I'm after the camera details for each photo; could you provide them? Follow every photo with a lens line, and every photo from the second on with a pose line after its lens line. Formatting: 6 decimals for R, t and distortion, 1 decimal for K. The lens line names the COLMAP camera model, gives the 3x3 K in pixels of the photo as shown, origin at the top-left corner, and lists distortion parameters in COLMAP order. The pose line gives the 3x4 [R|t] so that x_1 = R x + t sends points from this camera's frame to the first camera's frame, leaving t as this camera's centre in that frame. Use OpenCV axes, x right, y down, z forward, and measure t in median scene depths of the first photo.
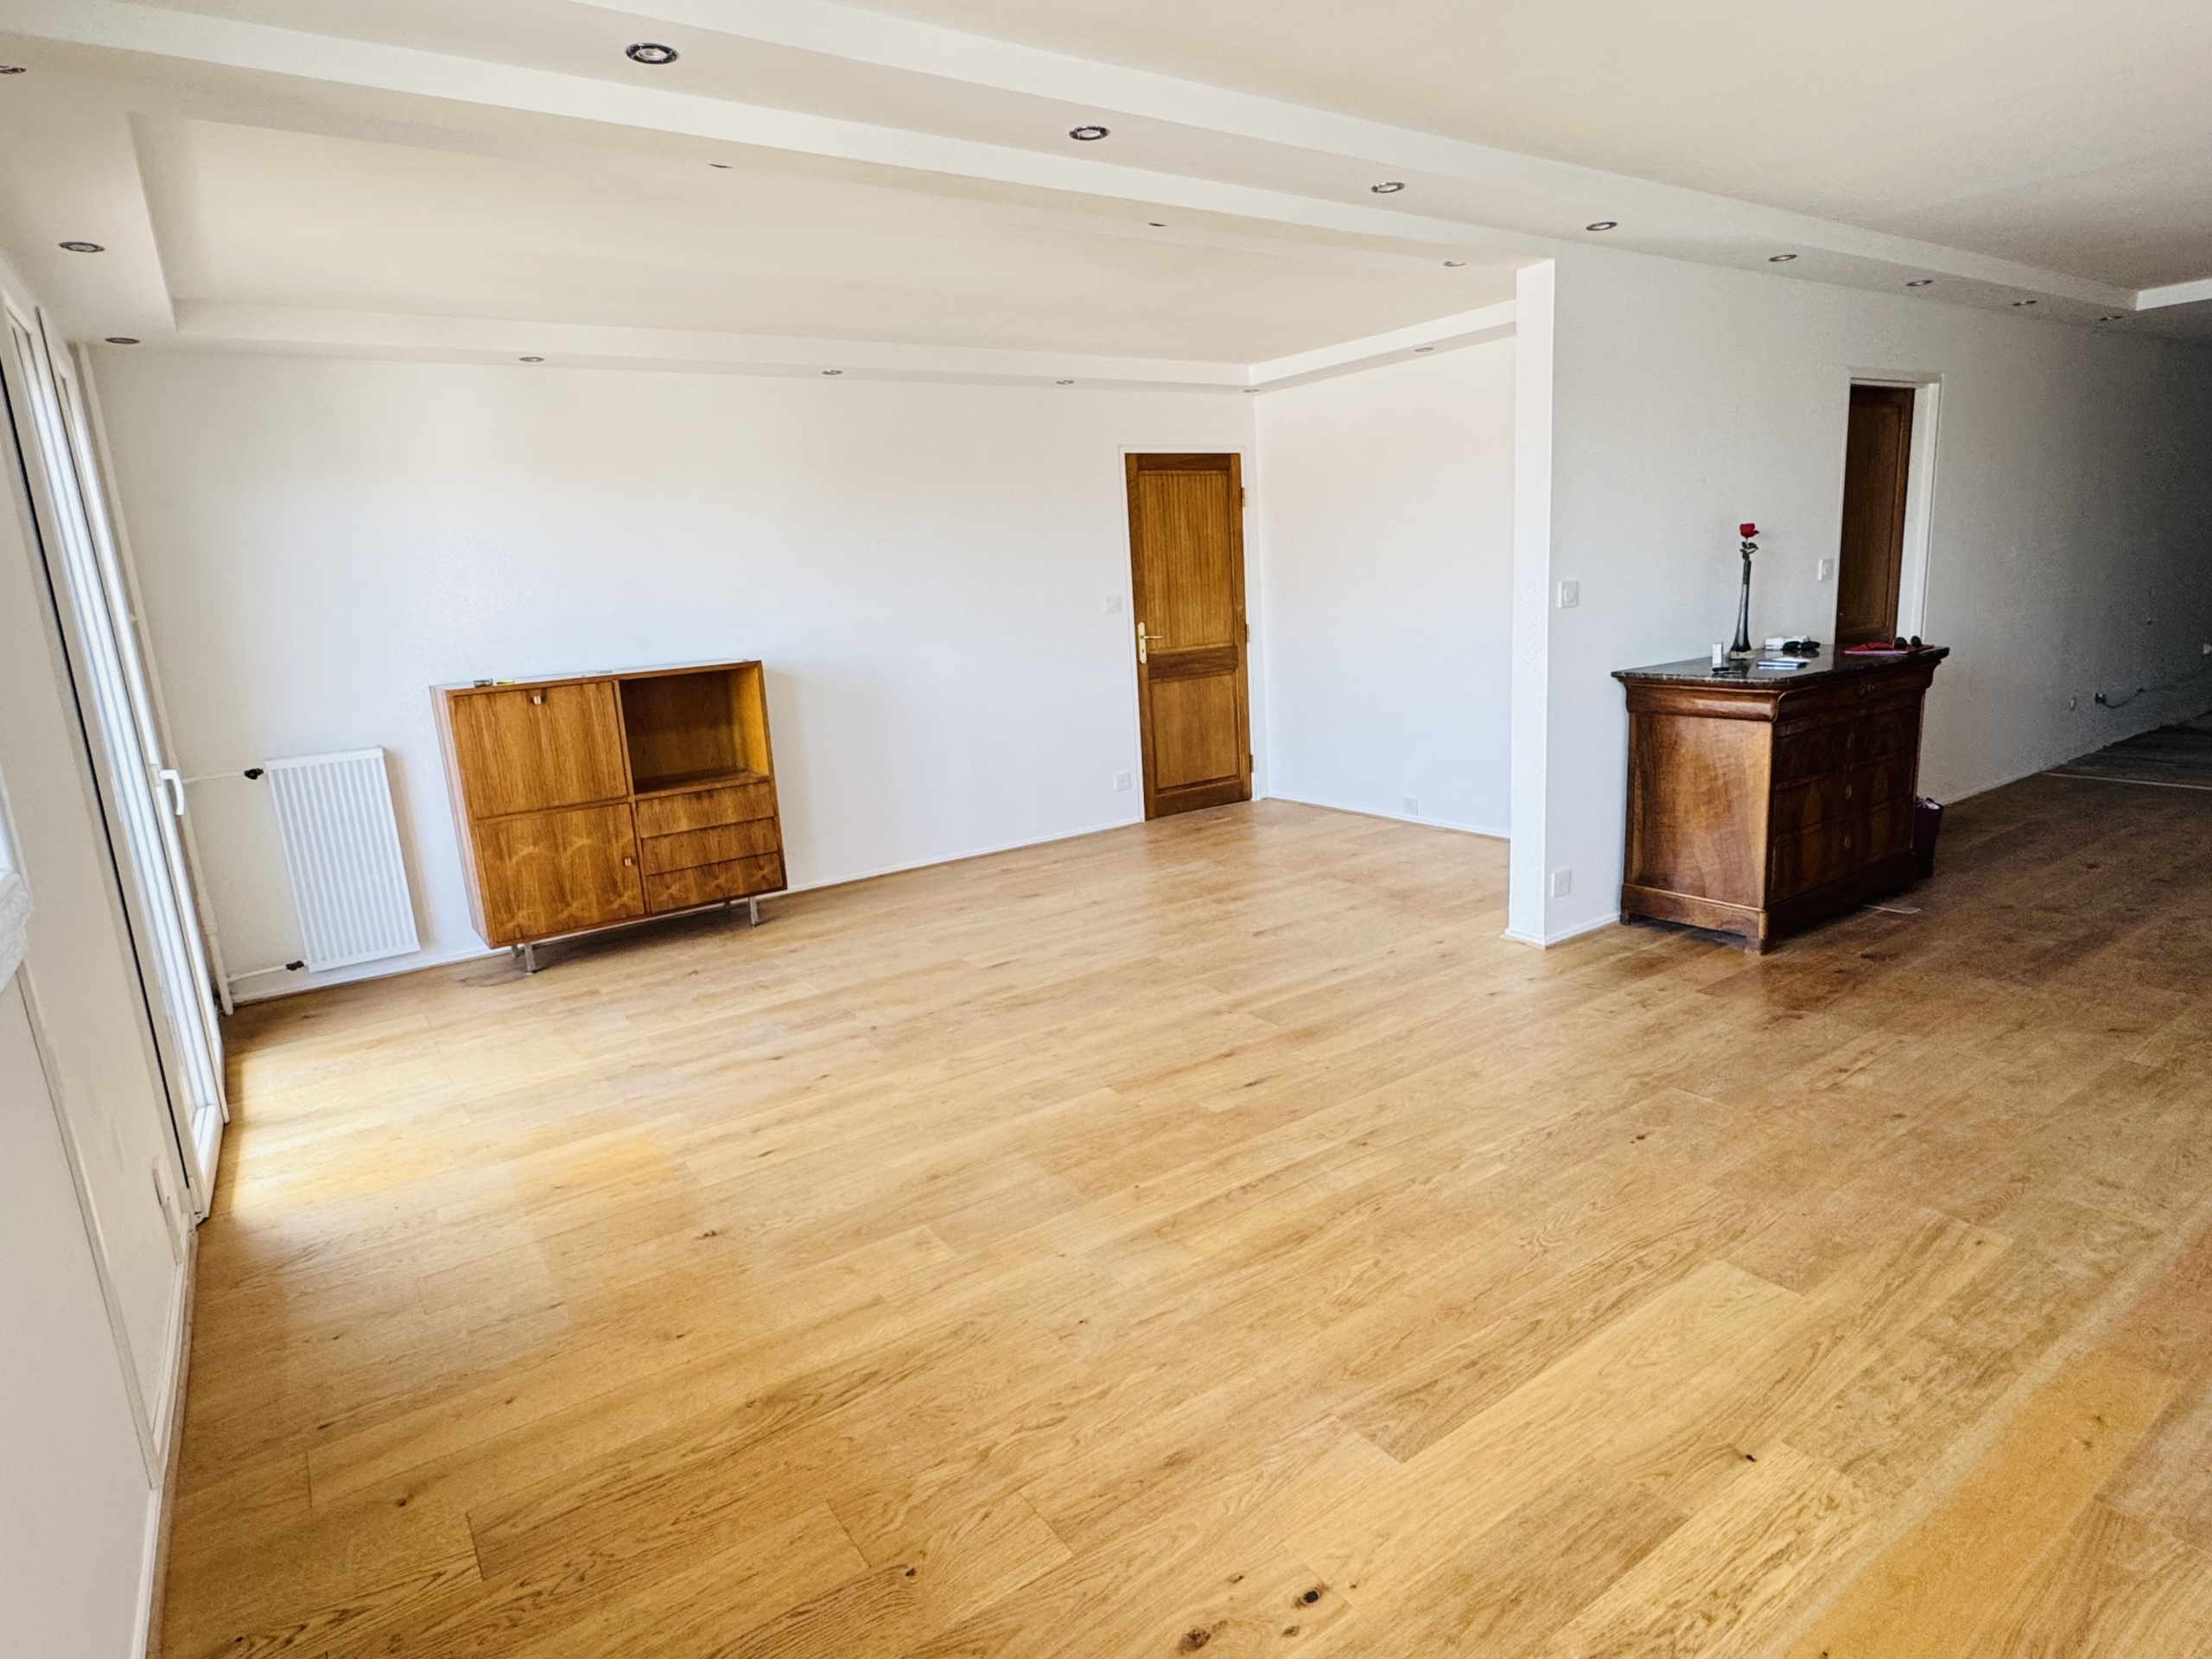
lens RADIAL K [[1207.1, 0, 1105.6], [0, 1207.1, 820.5], [0, 0, 1]] dist [-0.002674, -0.000013]
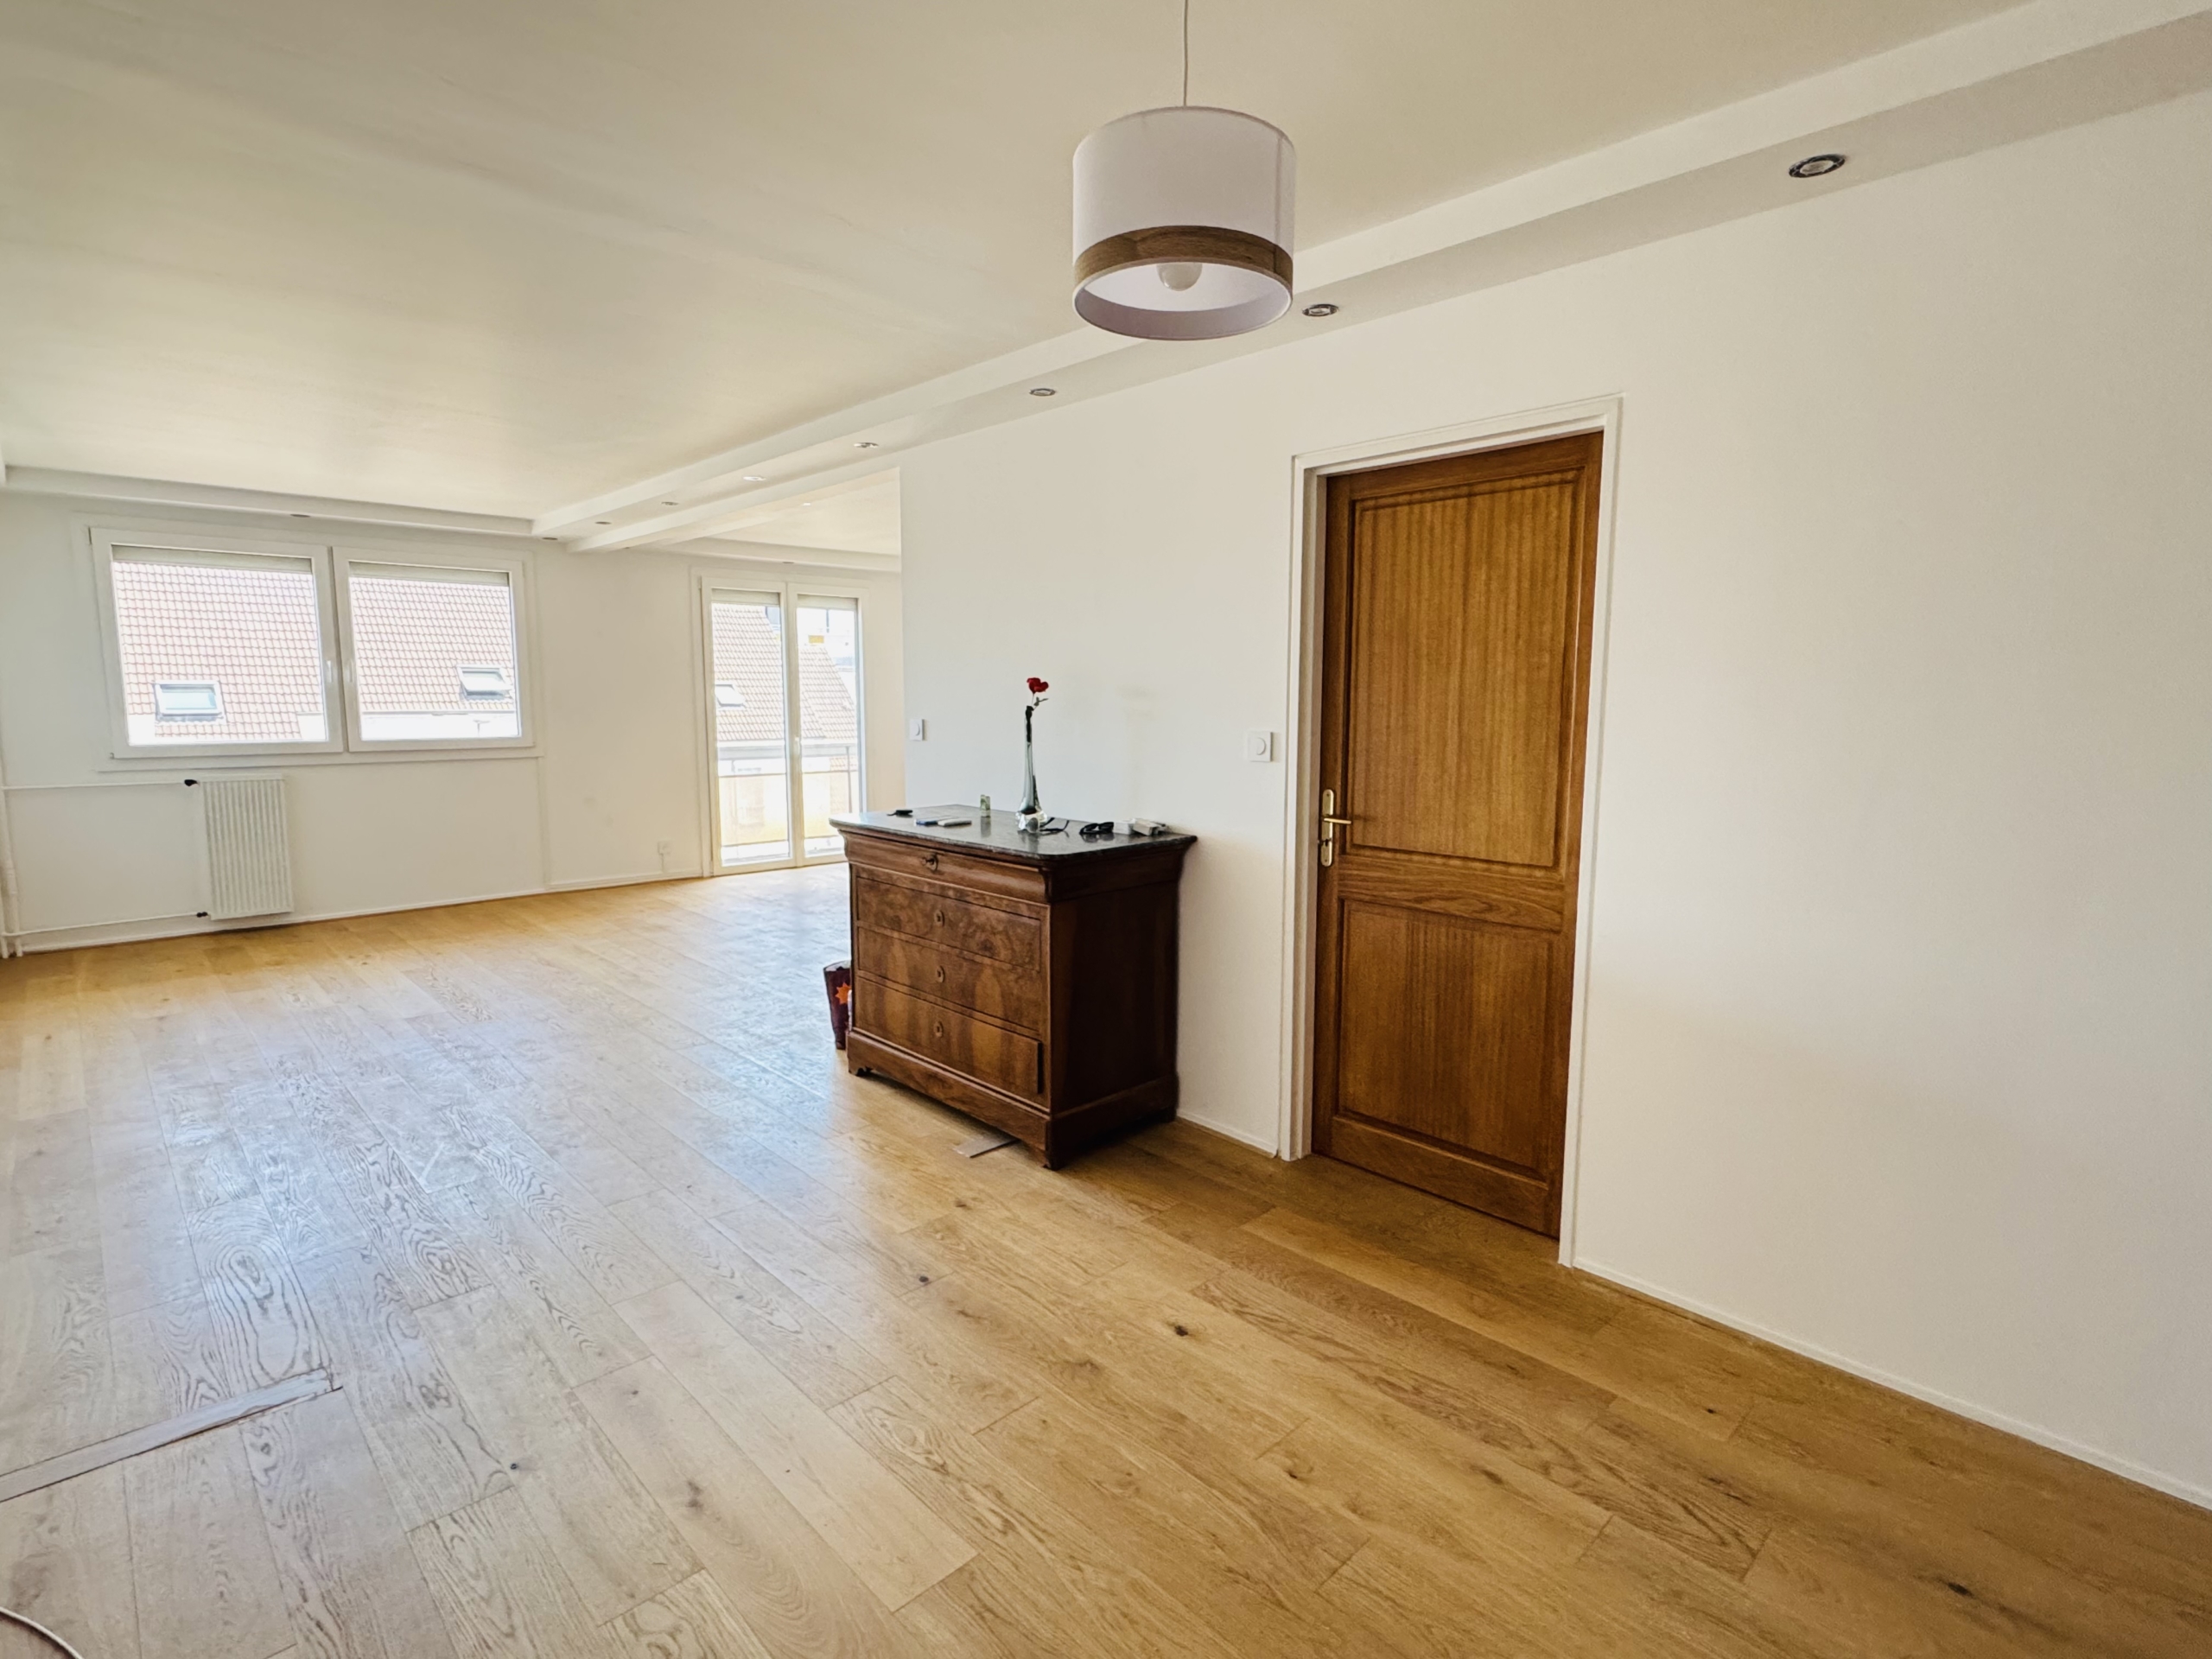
lens RADIAL K [[1092.8, 0, 1117.0], [0, 1092.8, 823.5], [0, 0, 1]] dist [0.000856, 0.000243]
pose [[0.165324, 0.178798, -0.969897, 1.367255], [-0.210009, 0.967257, 0.142514, -0.269993], [0.963620, 0.180126, 0.197460, 0.909985]]
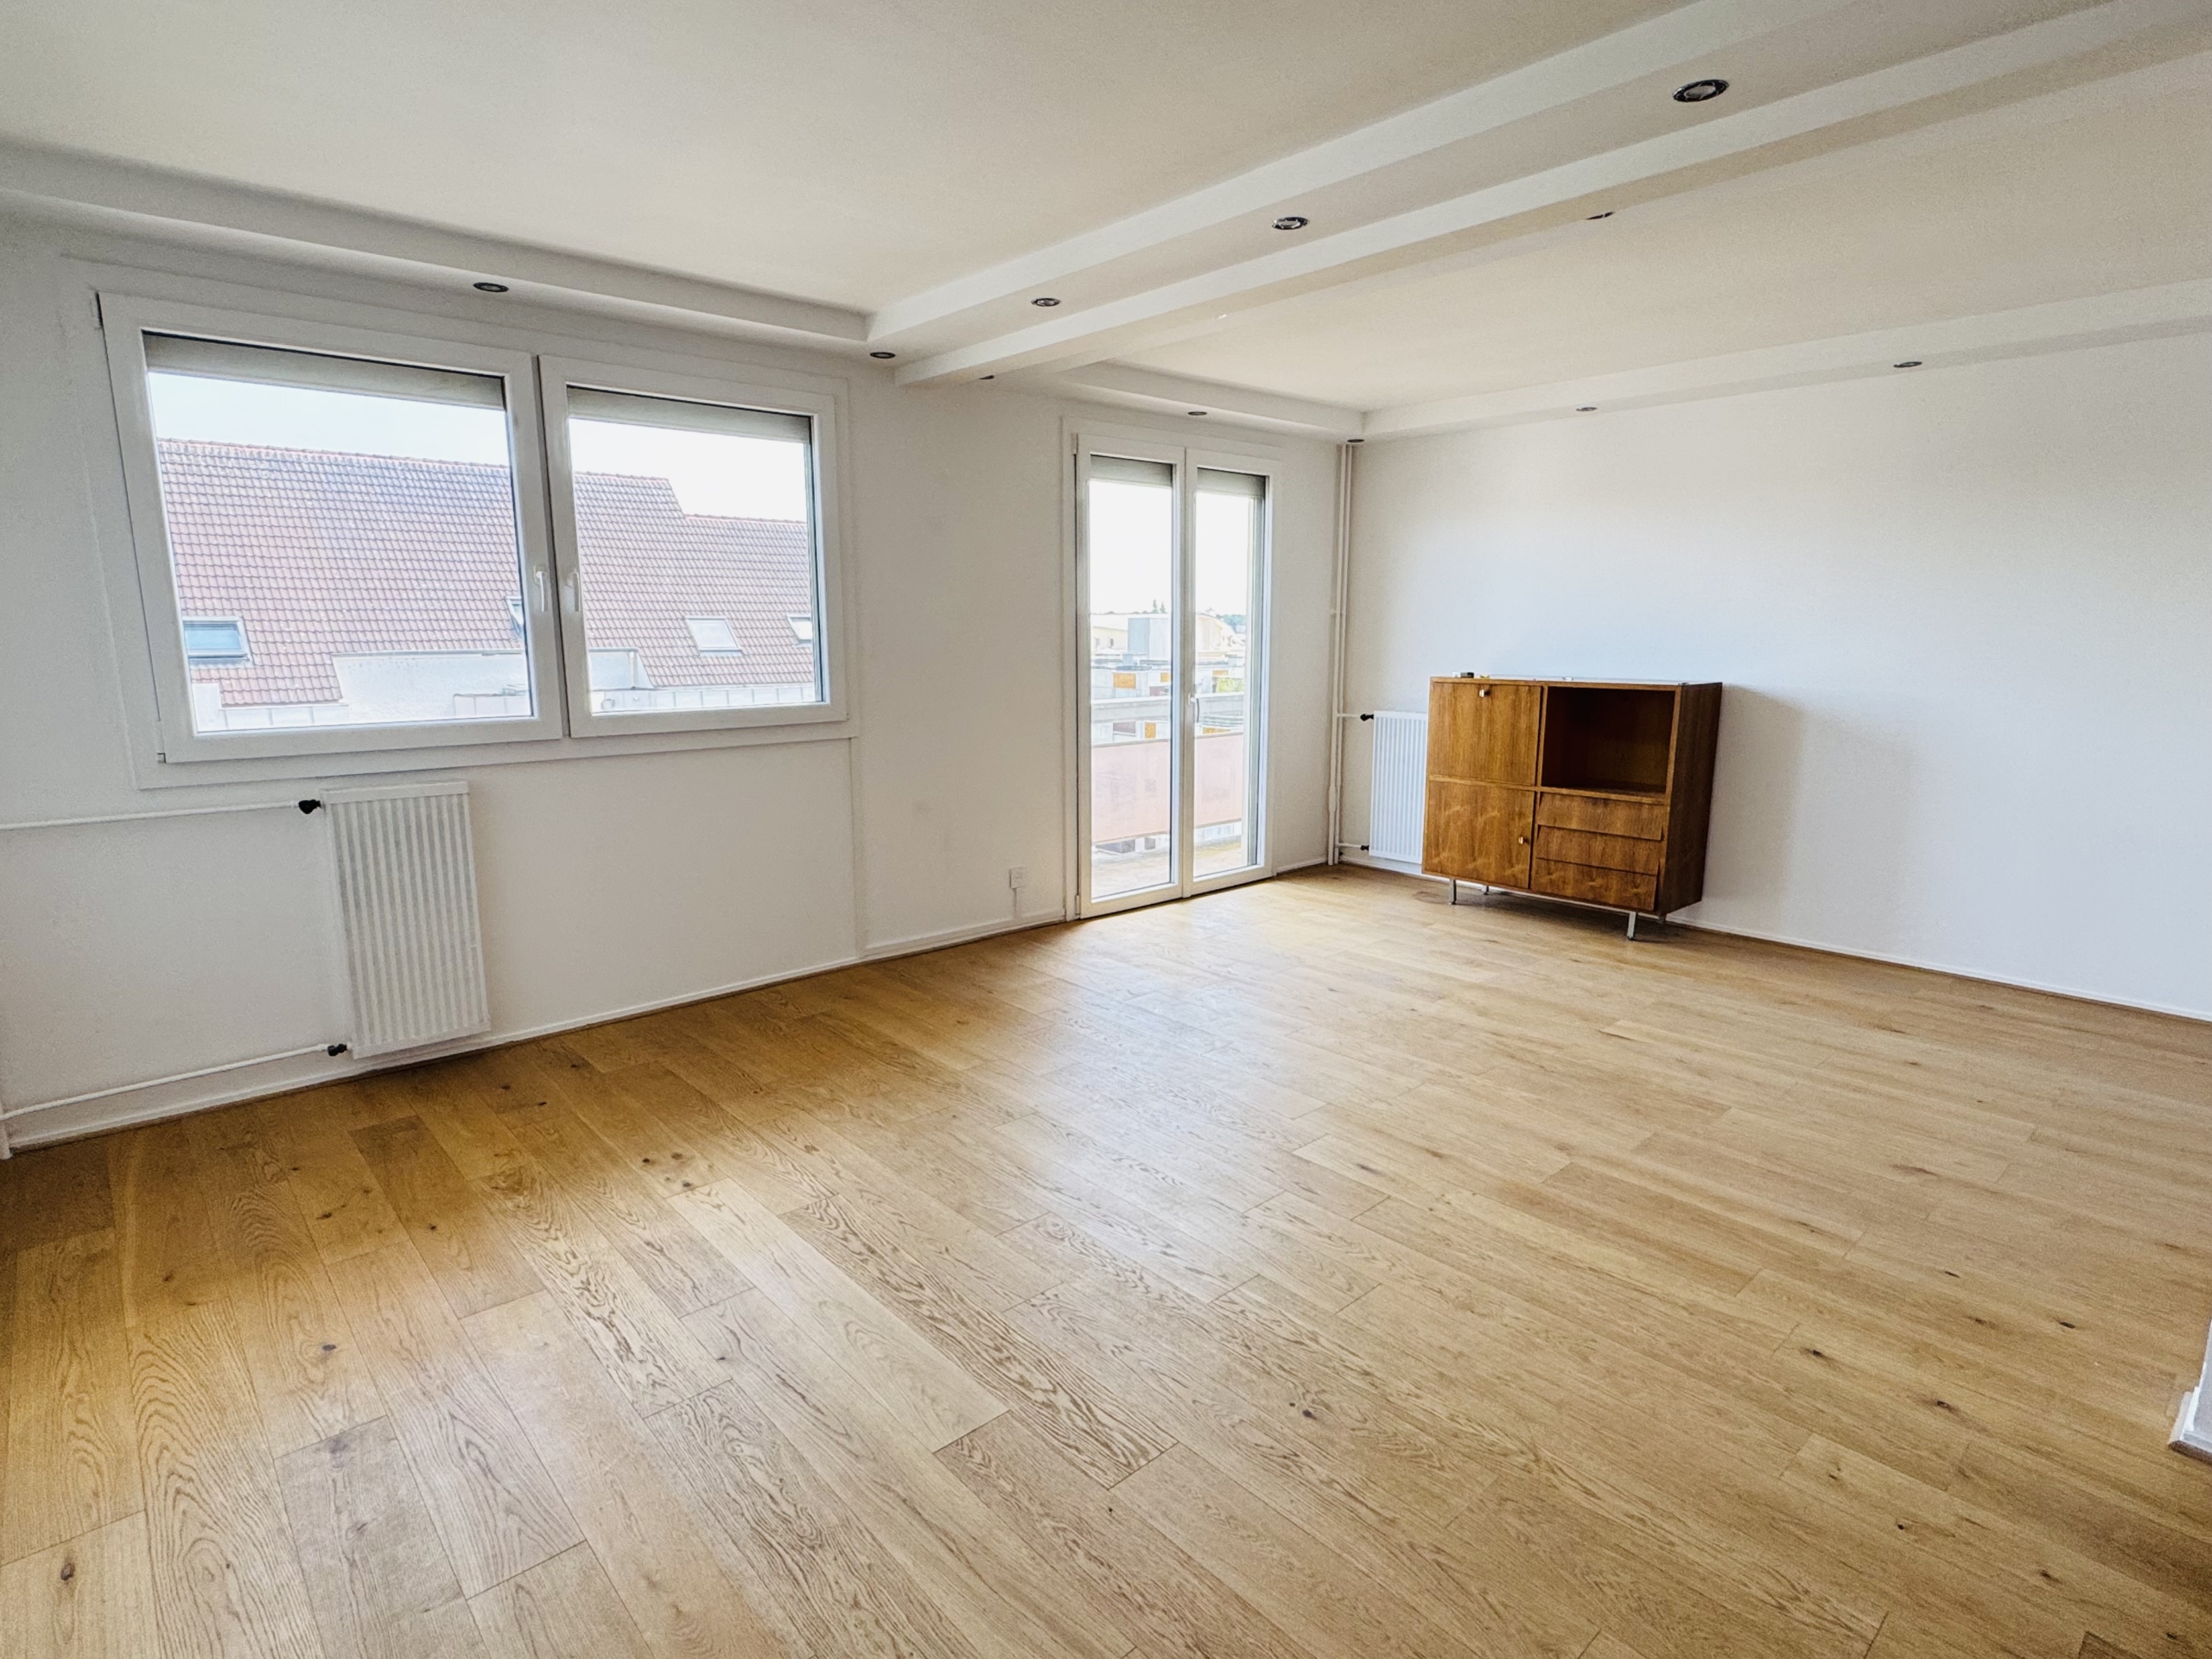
lens RADIAL K [[1153.9, 0, 1125.4], [0, 1153.9, 827.6], [0, 0, 1]] dist [0.003447, -0.001222]
pose [[0.136928, 0.230910, -0.963292, 0.666125], [-0.203712, 0.958230, 0.200740, -0.131851], [0.969408, 0.168747, 0.178248, 0.453957]]
